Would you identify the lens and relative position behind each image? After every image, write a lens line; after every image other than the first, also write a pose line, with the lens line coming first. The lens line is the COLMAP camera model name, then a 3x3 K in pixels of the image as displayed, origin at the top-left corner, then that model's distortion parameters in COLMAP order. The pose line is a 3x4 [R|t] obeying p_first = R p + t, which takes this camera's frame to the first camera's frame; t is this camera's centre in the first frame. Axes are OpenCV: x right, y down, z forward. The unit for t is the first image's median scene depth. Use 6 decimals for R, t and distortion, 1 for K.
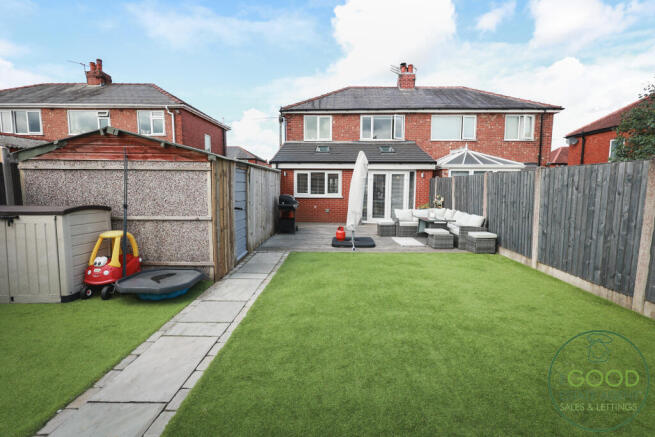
lens RADIAL K [[302.0, 0, 327.4], [0, 302.0, 214.8], [0, 0, 1]] dist [-0.005144, 0.001382]
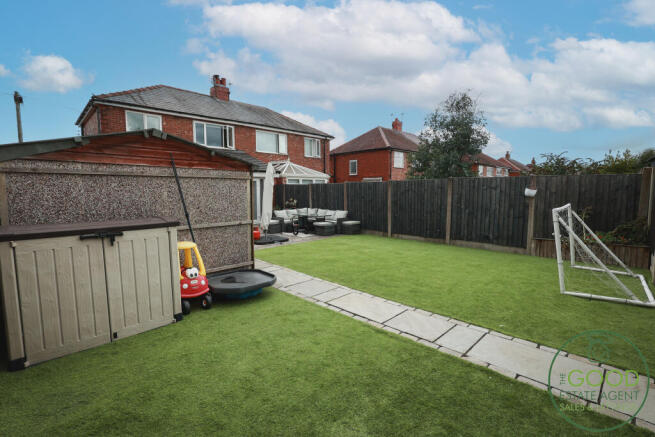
lens RADIAL K [[302.0, 0, 323.5], [0, 302.0, 220.0], [0, 0, 1]] dist [-0.005144, 0.001382]
pose [[0.702686, -0.076081, 0.707421, -0.393671], [0.074875, 0.996653, 0.032813, -0.004798], [-0.707549, 0.029911, 0.706031, 0.006798]]
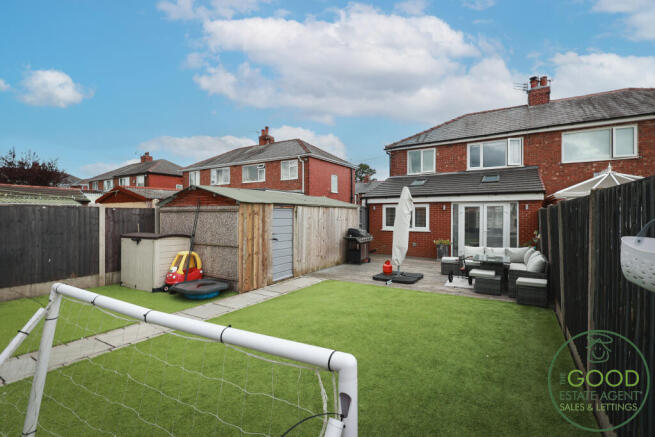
lens RADIAL K [[302.0, 0, 328.7], [0, 302.0, 217.6], [0, 0, 1]] dist [-0.005144, 0.001382]
pose [[0.863561, -0.003096, -0.504235, 0.261080], [-0.045480, 0.995427, -0.084002, -0.007079], [0.502190, 0.095474, 0.859471, 0.008064]]
